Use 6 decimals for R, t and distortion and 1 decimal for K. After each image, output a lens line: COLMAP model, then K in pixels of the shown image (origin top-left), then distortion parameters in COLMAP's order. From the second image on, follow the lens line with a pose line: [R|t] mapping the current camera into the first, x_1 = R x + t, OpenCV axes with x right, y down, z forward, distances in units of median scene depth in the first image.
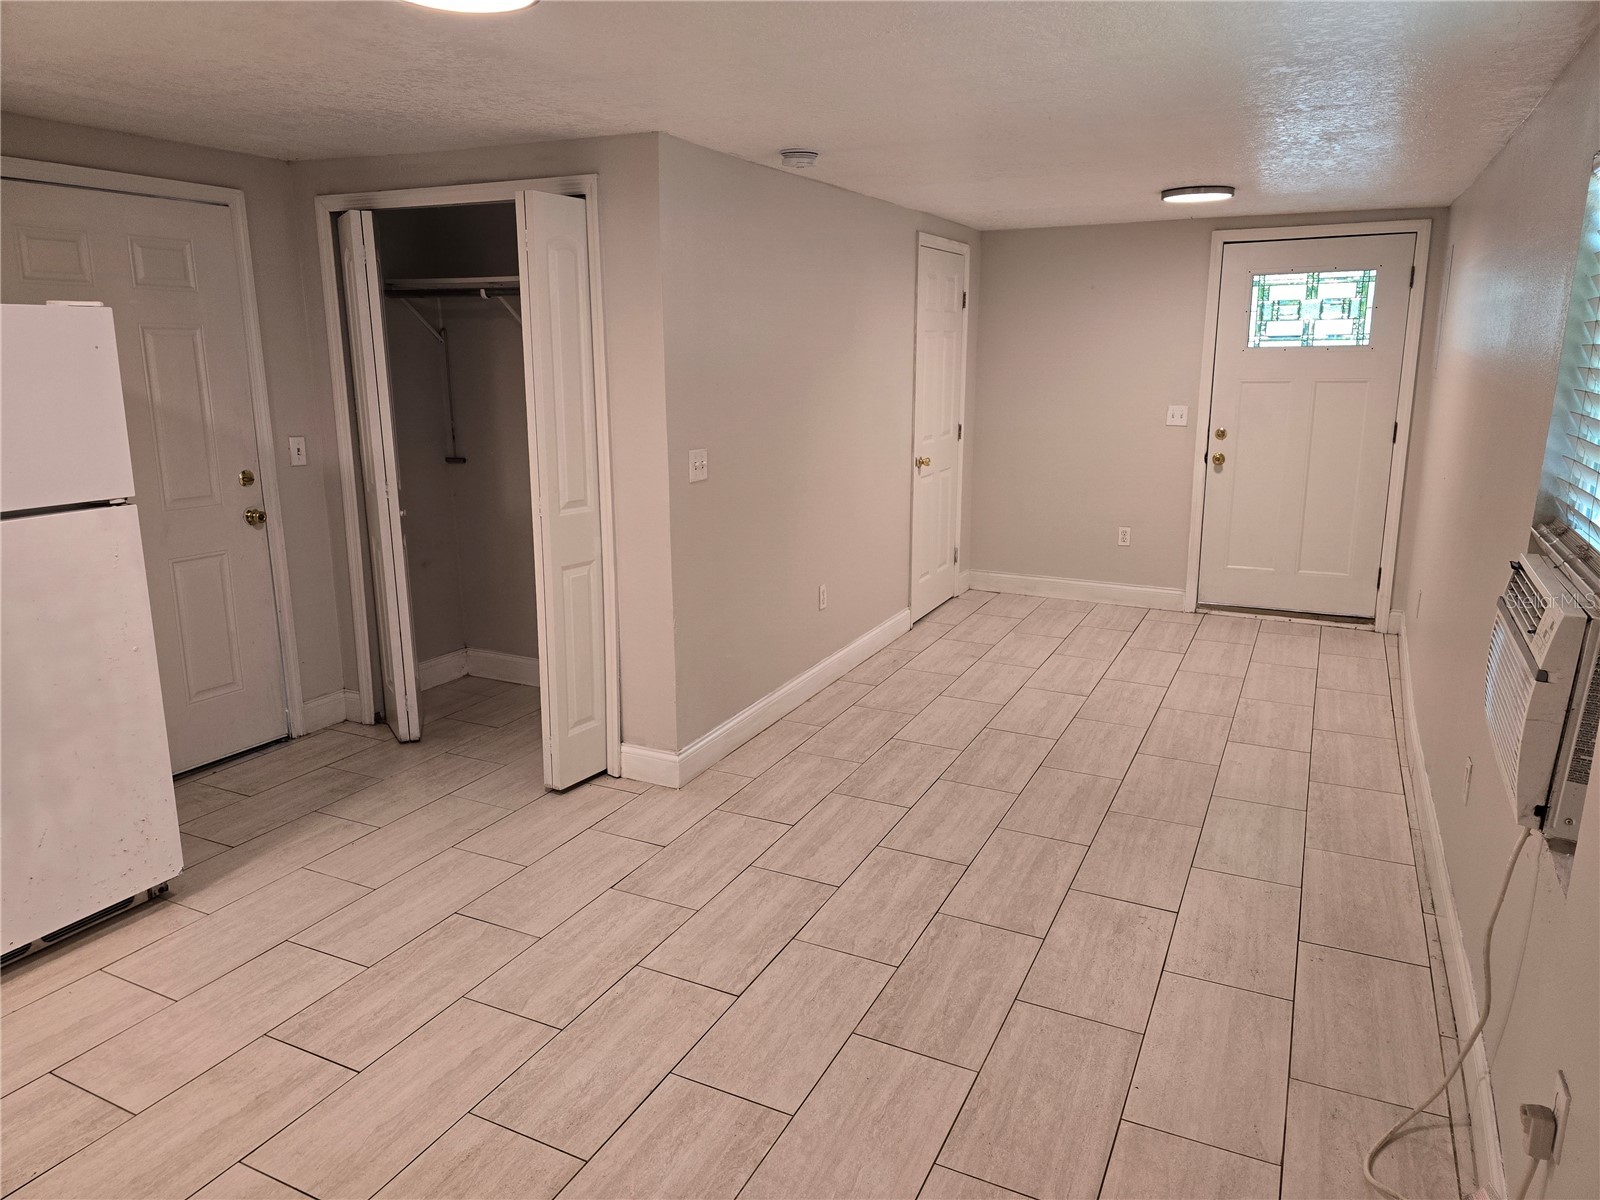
lens RADIAL K [[1076.3, 0, 791.9], [0, 1076.3, 582.2], [0, 0, 1]] dist [0.118038, -0.132145]
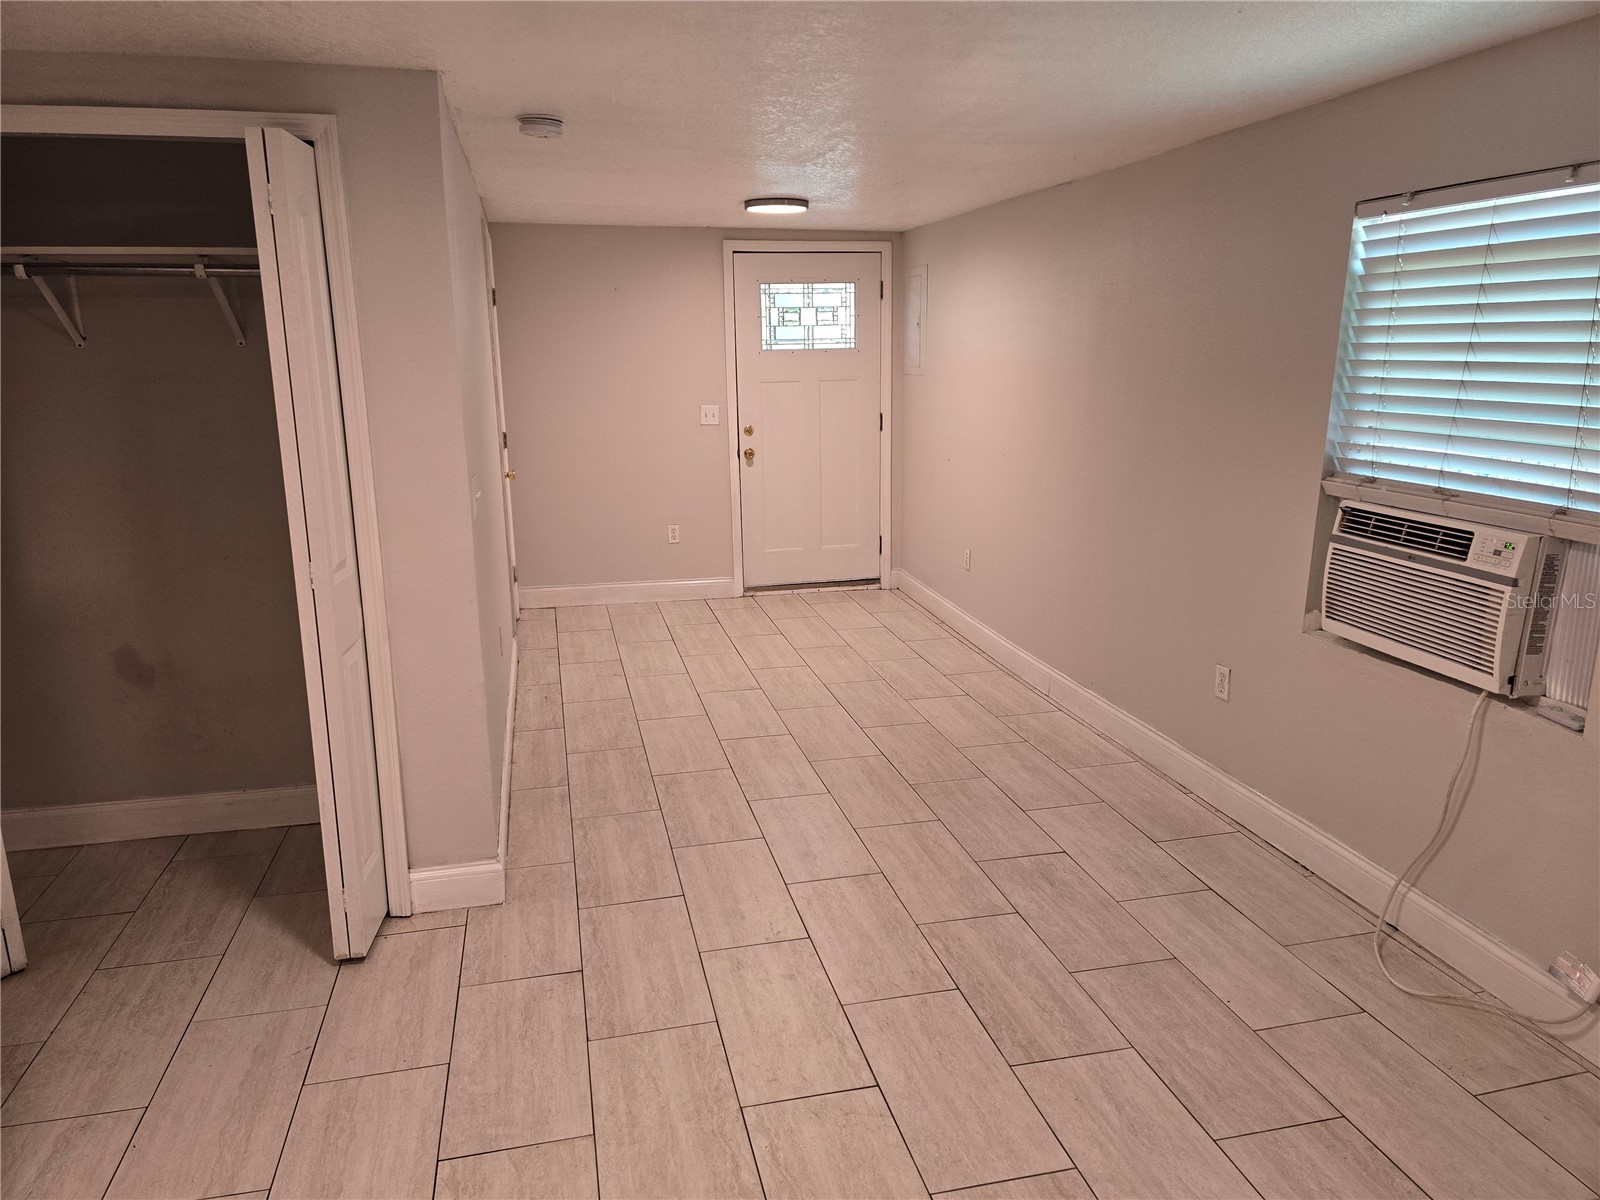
lens RADIAL K [[1076.3, 0, 791.9], [0, 1076.3, 582.2], [0, 0, 1]] dist [0.118038, -0.132145]
pose [[0.769473, -0.141916, 0.622713, -0.440401], [0.141725, 0.988633, 0.050182, -0.056712], [-0.622757, 0.049641, 0.780839, 0.244971]]
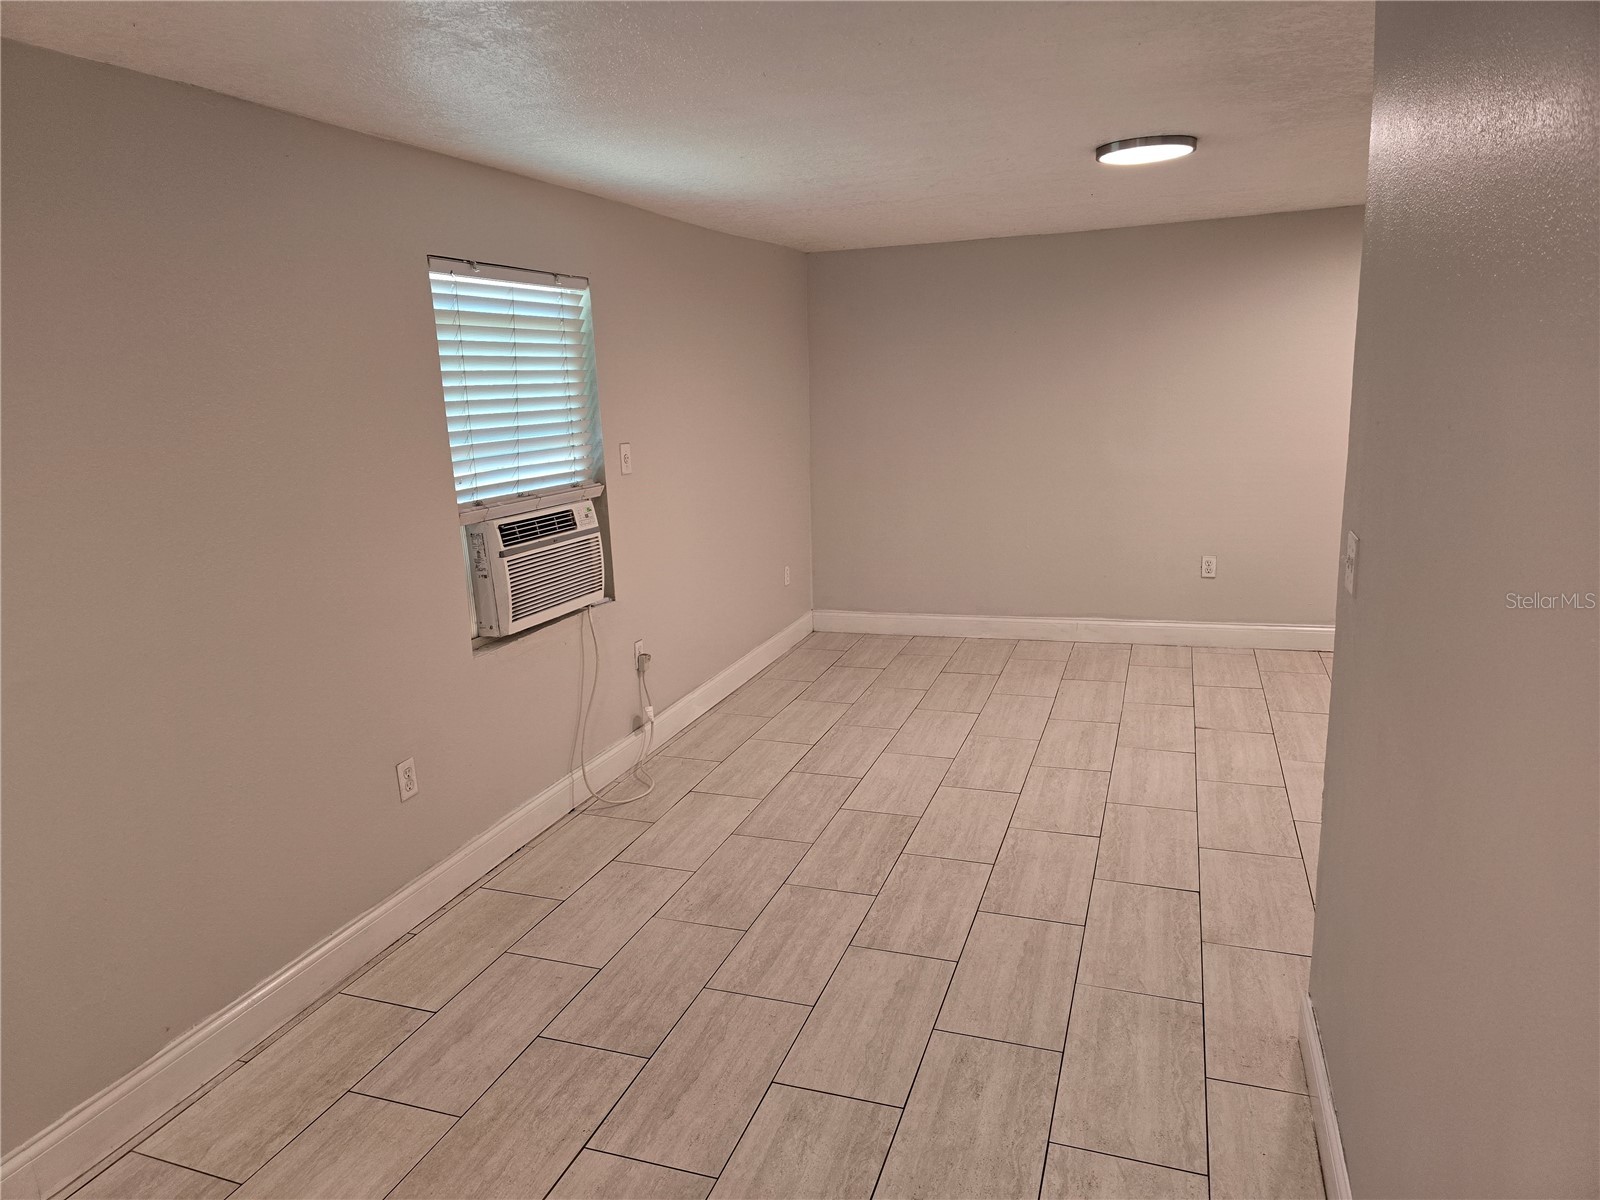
lens RADIAL K [[1062.8, 0, 795.6], [0, 1062.8, 578.9], [0, 0, 1]] dist [0.111101, -0.107662]
pose [[-0.992080, 0.055971, -0.112449, 0.266366], [0.007965, 0.921462, 0.388386, -0.335489], [0.125356, 0.384414, -0.914610, 1.556781]]
